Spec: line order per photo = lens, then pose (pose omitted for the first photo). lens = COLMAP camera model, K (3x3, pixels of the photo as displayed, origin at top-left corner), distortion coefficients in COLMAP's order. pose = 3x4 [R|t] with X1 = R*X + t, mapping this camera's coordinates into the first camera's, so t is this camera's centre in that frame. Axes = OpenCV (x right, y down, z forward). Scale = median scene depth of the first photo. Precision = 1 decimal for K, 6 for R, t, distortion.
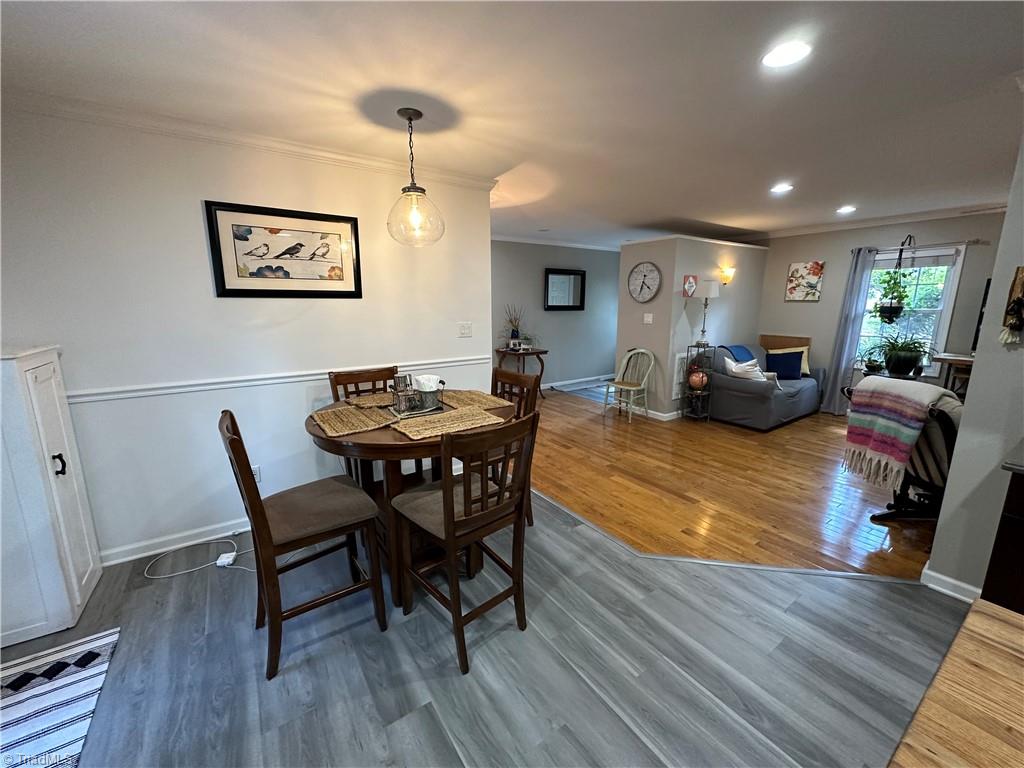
lens RADIAL K [[409.0, 0, 512.0], [0, 409.0, 384.0], [0, 0, 1]] dist [0.000338, 0.000197]
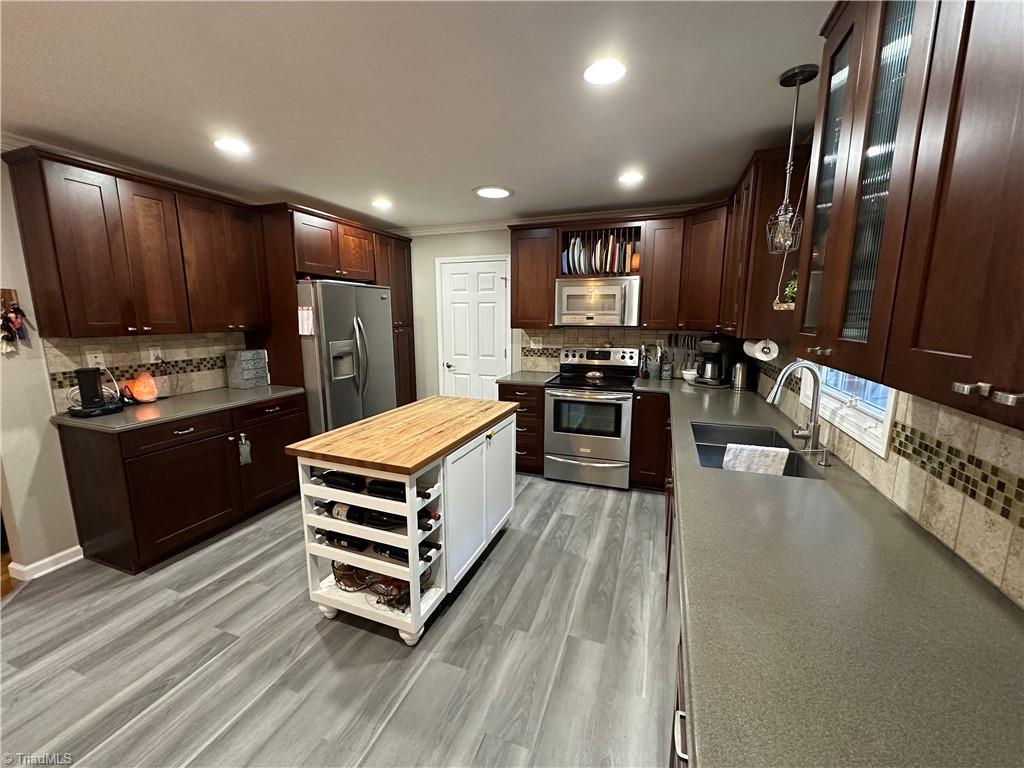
lens RADIAL K [[409.0, 0, 512.0], [0, 409.0, 384.0], [0, 0, 1]] dist [0.000338, 0.000197]
pose [[-0.578603, -0.134559, 0.804433, -0.533025], [0.161371, 0.947913, 0.274628, -0.090139], [-0.799486, 0.288713, -0.526752, 0.423480]]
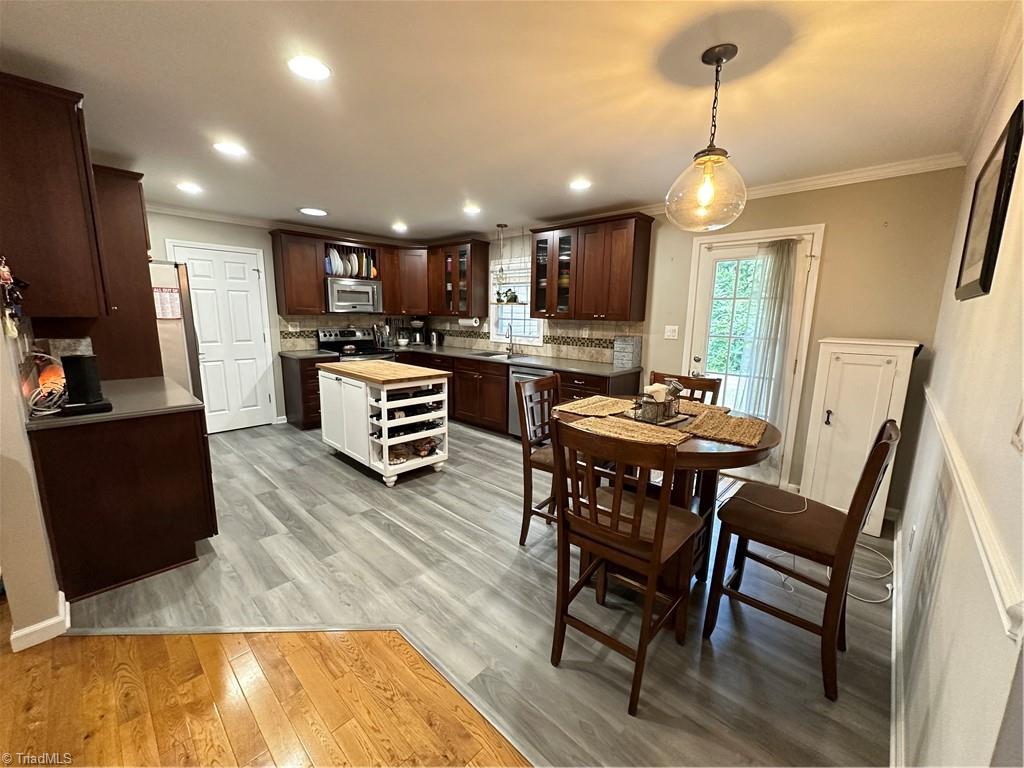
lens RADIAL K [[409.0, 0, 512.0], [0, 409.0, 384.0], [0, 0, 1]] dist [0.000338, 0.000197]
pose [[-0.976058, 0.022677, -0.216323, 0.304981], [-0.057297, 0.932616, 0.356292, -0.338168], [0.209826, 0.360157, -0.908989, 1.833185]]
